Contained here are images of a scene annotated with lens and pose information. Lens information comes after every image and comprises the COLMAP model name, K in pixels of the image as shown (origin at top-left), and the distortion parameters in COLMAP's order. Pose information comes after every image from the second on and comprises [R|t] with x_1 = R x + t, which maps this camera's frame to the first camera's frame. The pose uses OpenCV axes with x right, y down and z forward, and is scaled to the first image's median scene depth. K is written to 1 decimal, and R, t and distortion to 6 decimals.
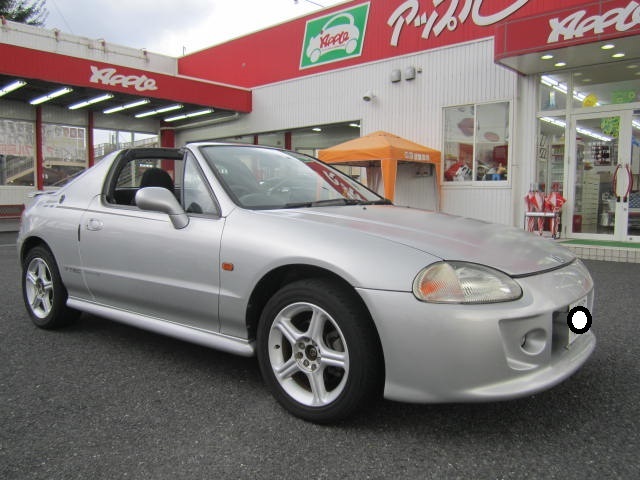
lens RADIAL K [[529.5, 0, 320.0], [0, 529.5, 240.0], [0, 0, 1]] dist [-0.053046, 0.023982]
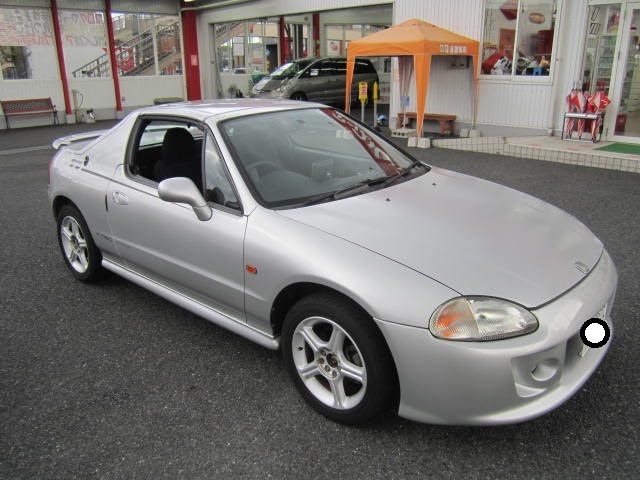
lens RADIAL K [[529.5, 0, 320.0], [0, 529.5, 240.0], [0, 0, 1]] dist [-0.053046, 0.023982]
pose [[0.998337, 0.005004, -0.057421, 0.004565], [0.009012, 0.970419, 0.241257, -0.067692], [0.056930, -0.241374, 0.968761, 0.007302]]
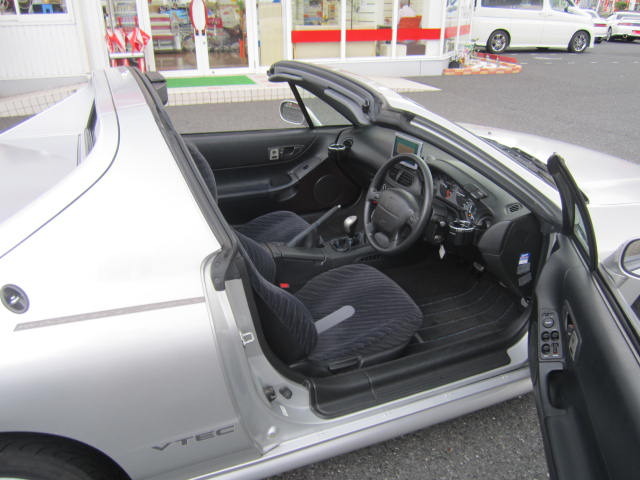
lens RADIAL K [[529.5, 0, 320.0], [0, 529.5, 240.0], [0, 0, 1]] dist [-0.053046, 0.023982]
pose [[0.485282, -0.374752, 0.789976, -0.257334], [0.073414, 0.917766, 0.390276, -0.089718], [-0.871270, -0.131399, 0.472887, 0.275097]]
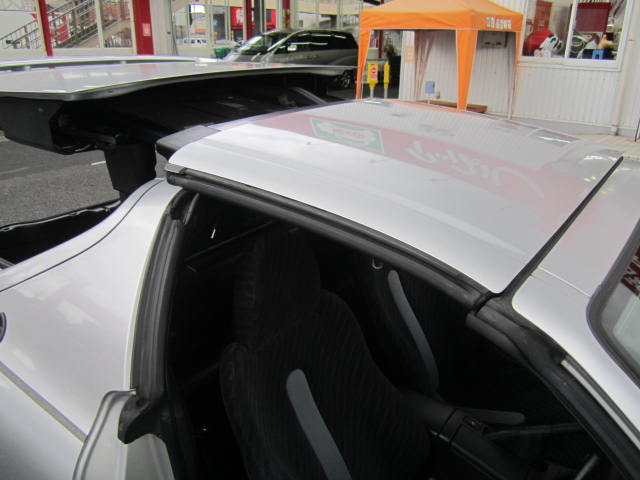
lens RADIAL K [[529.5, 0, 320.0], [0, 529.5, 240.0], [0, 0, 1]] dist [-0.053046, 0.023982]
pose [[0.998961, -0.010144, 0.044435, -0.120025], [-0.003029, 0.957985, 0.286803, -0.092242], [-0.045478, -0.286639, 0.956959, 0.273942]]
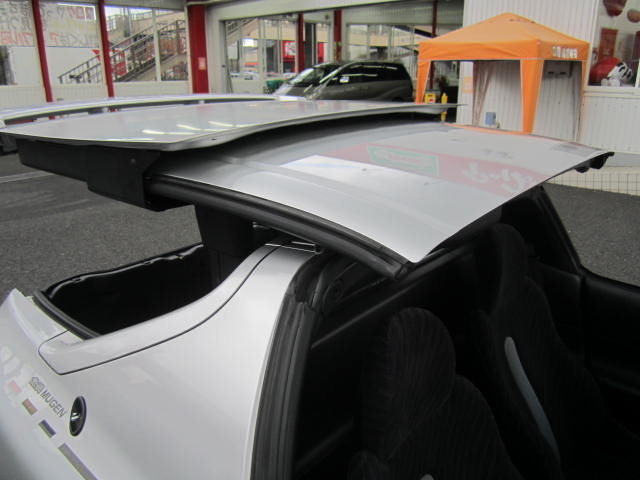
lens RADIAL K [[529.5, 0, 320.0], [0, 529.5, 240.0], [0, 0, 1]] dist [-0.053046, 0.023982]
pose [[0.999279, 0.003491, -0.037813, -0.139902], [0.005495, 0.971994, 0.234943, -0.095699], [0.037574, -0.234981, 0.971273, 0.299880]]
